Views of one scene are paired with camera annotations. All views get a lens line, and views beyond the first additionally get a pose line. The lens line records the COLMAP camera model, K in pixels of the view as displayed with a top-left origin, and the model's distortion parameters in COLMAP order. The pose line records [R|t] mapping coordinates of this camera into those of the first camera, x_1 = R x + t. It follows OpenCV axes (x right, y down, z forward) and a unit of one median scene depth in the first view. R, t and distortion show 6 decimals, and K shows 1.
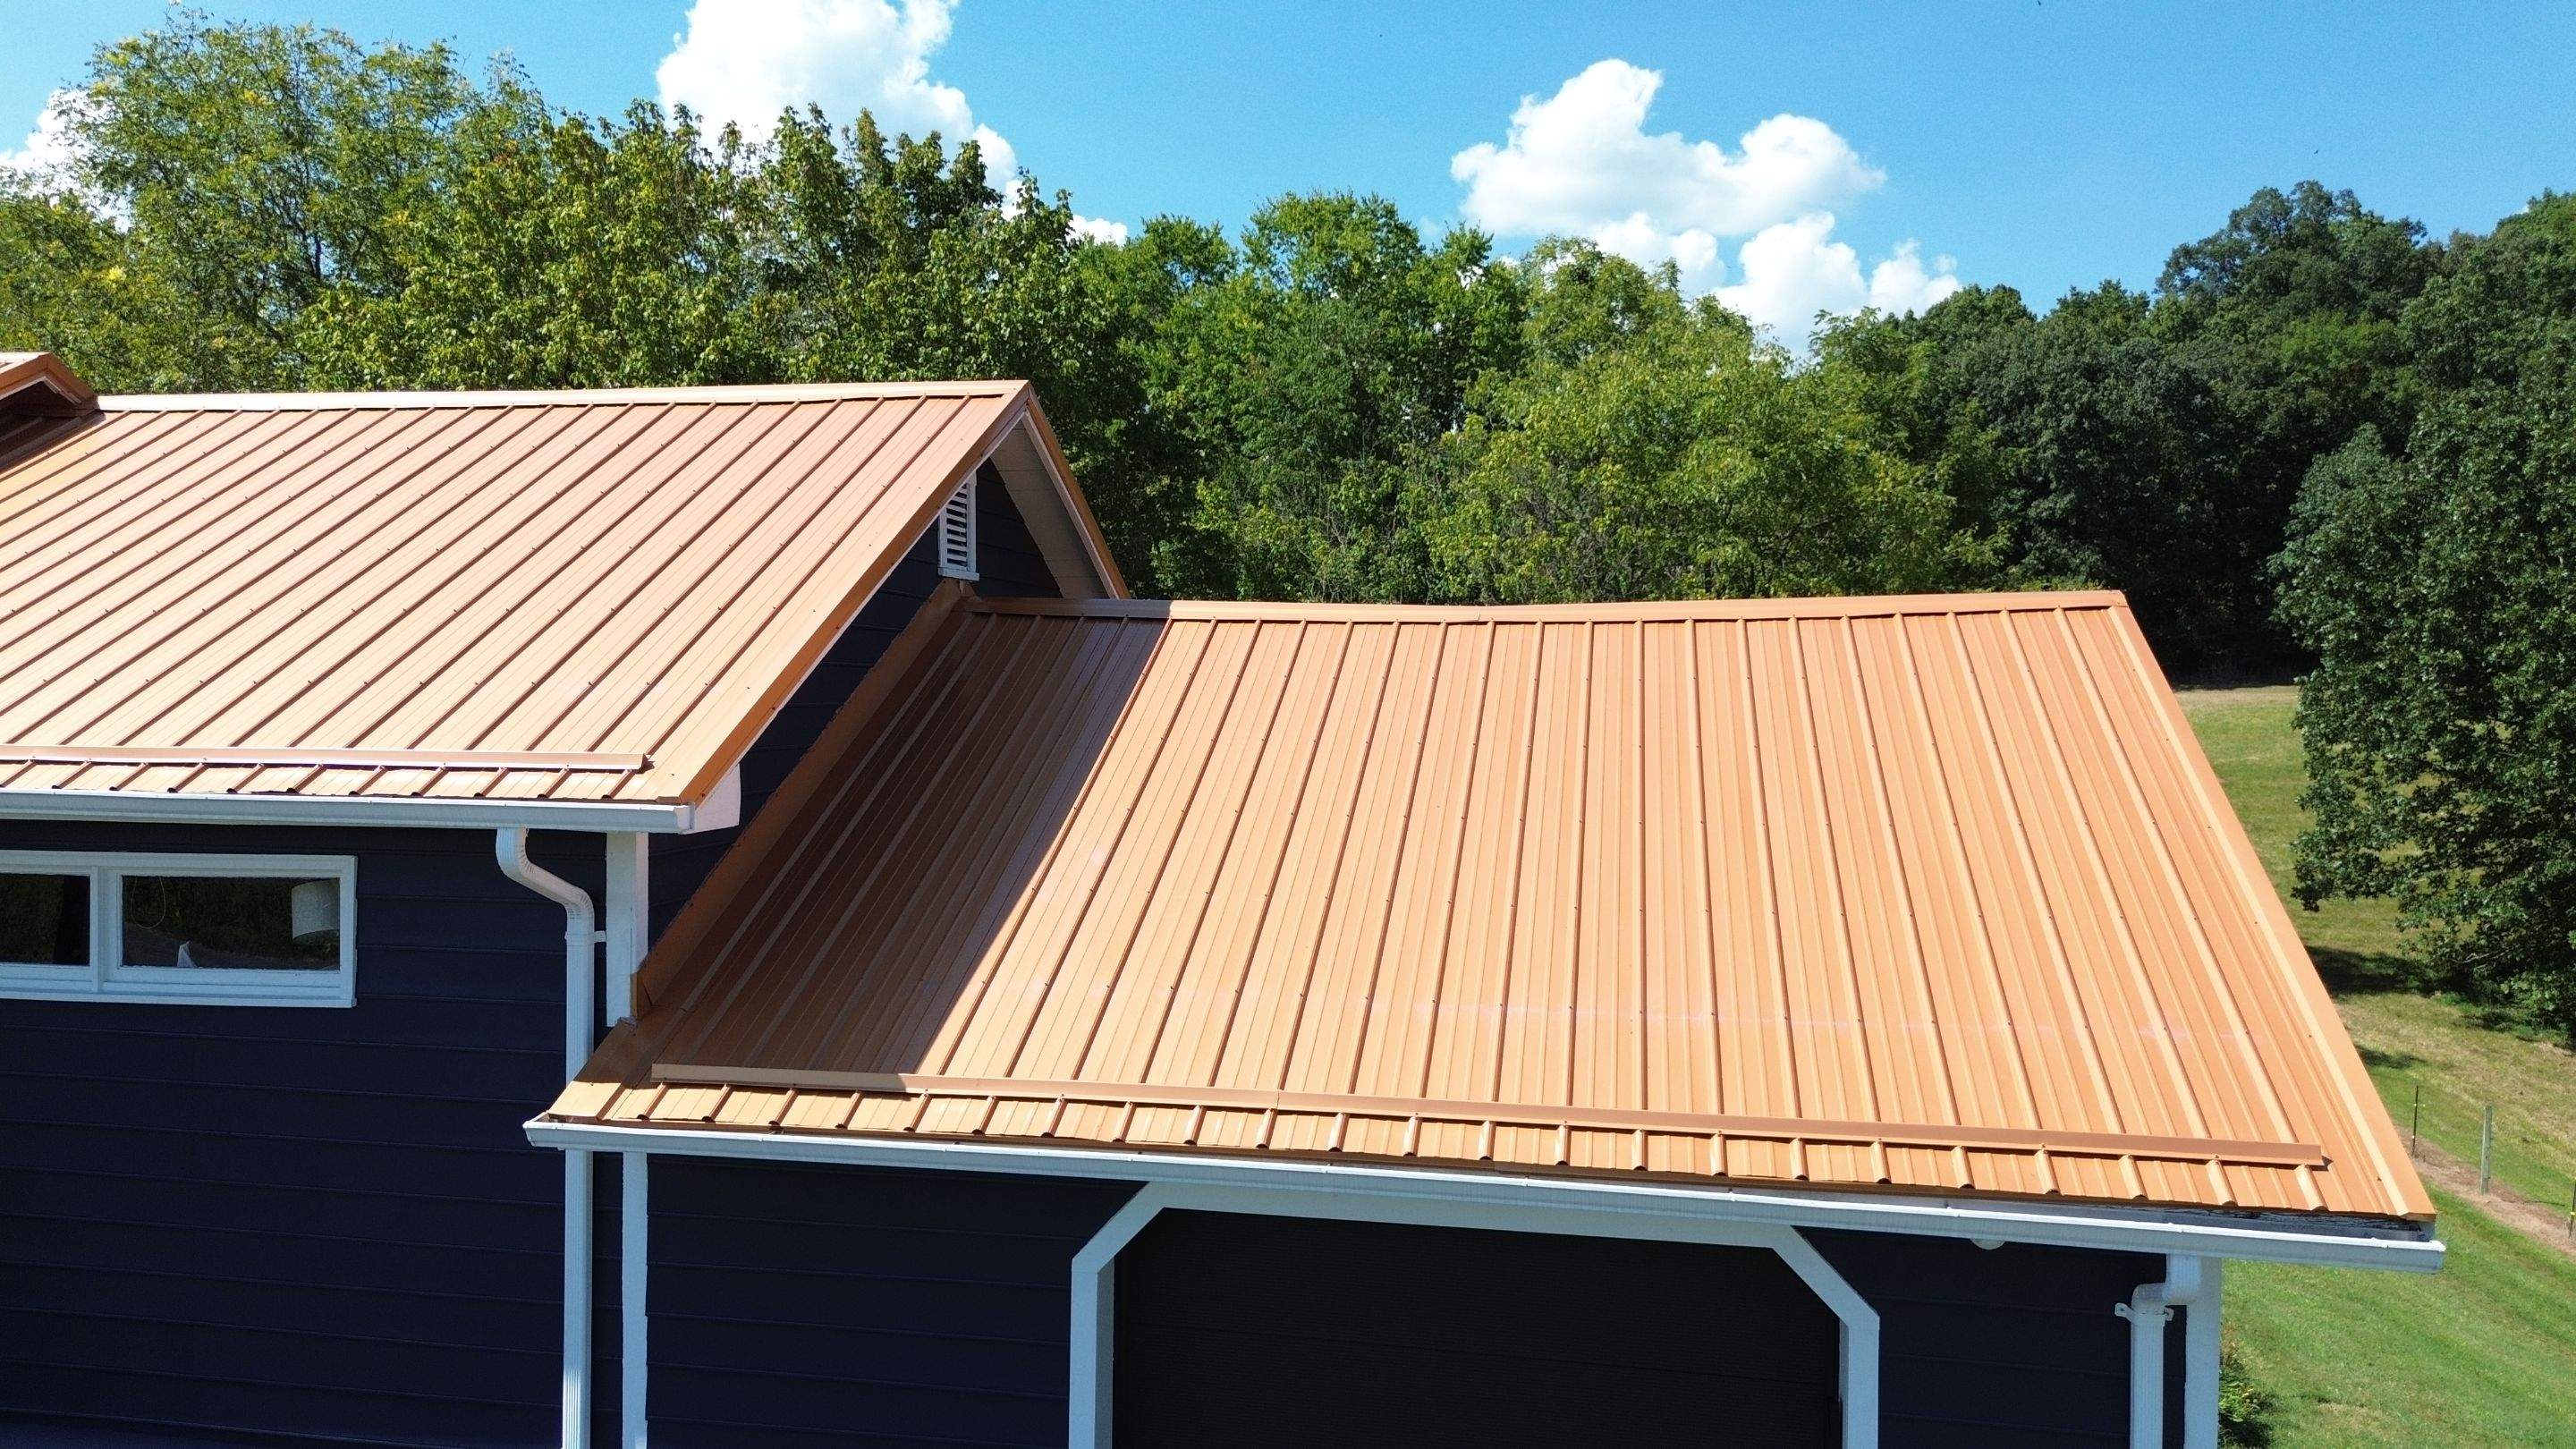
lens RADIAL K [[1882.1, 0, 1257.6], [0, 1882.1, 725.9], [0, 0, 1]] dist [0.060551, -0.062670]
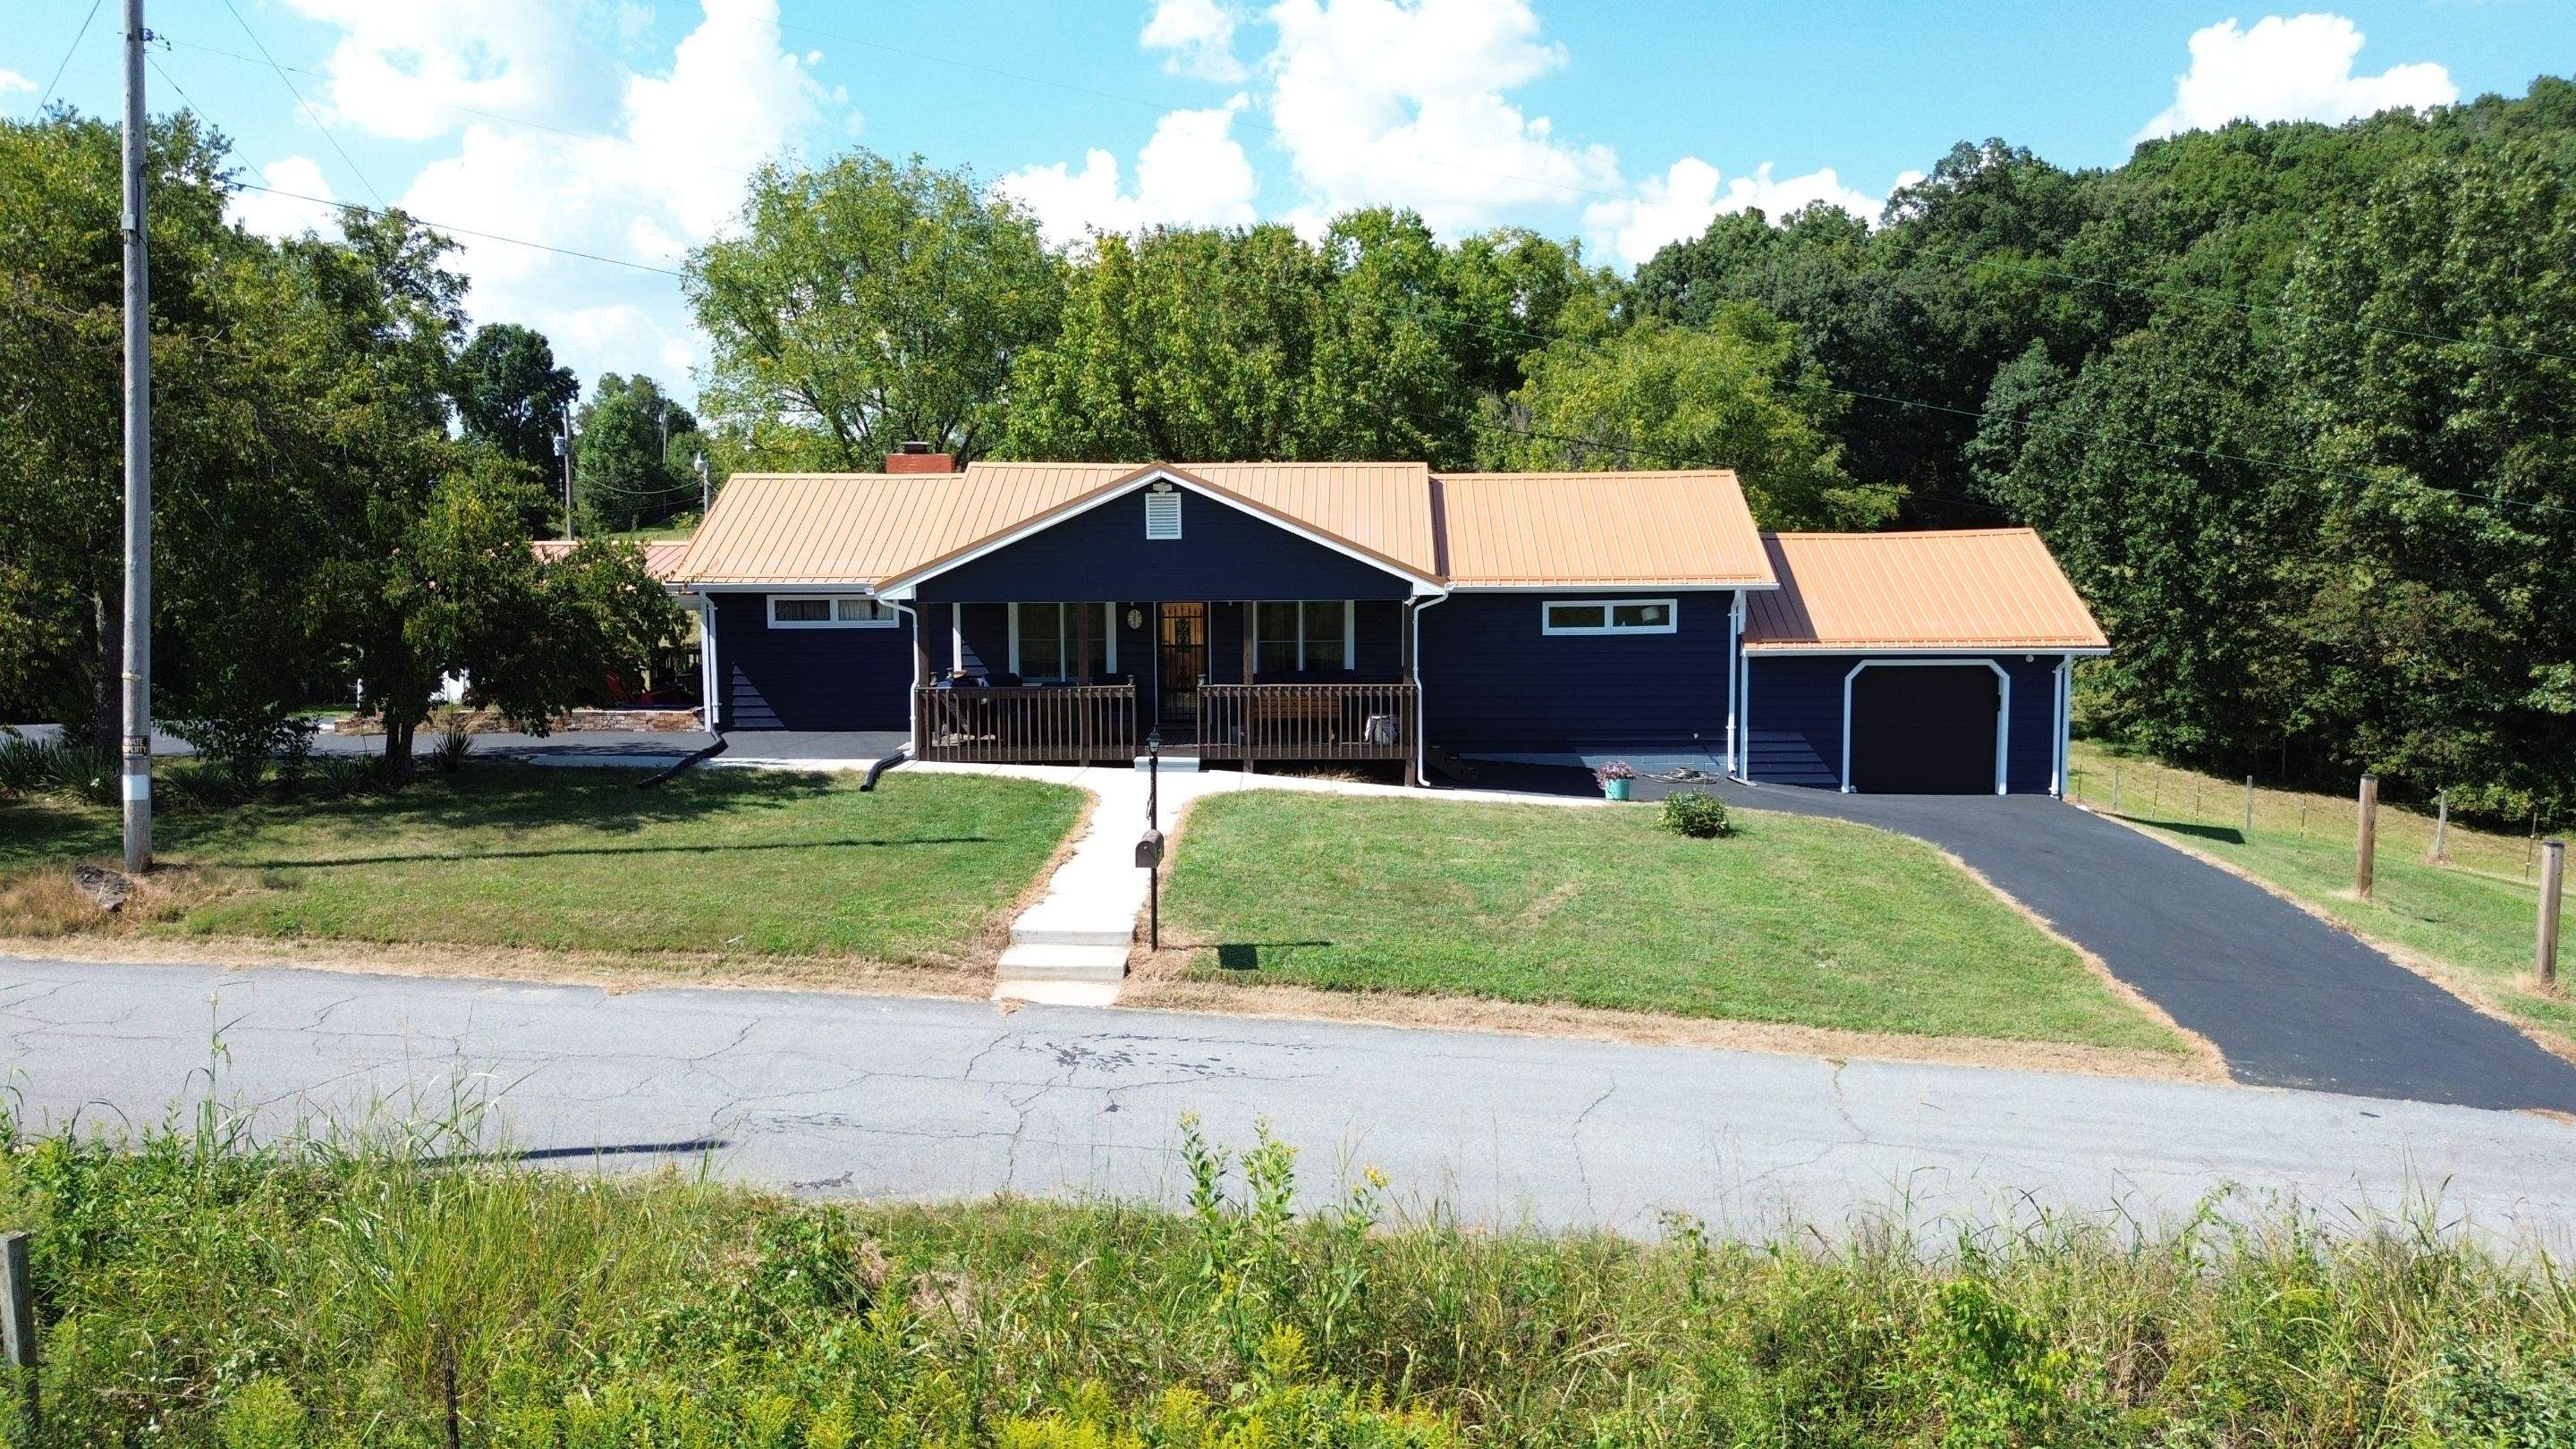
lens RADIAL K [[1842.0, 0, 1280.1], [0, 1842.0, 715.8], [0, 0, 1]] dist [0.049774, -0.044285]
pose [[0.988808, -0.027494, 0.146637, -0.121909], [0.017578, 0.997497, 0.068493, 0.001698], [-0.148153, -0.065149, 0.986816, -0.189118]]
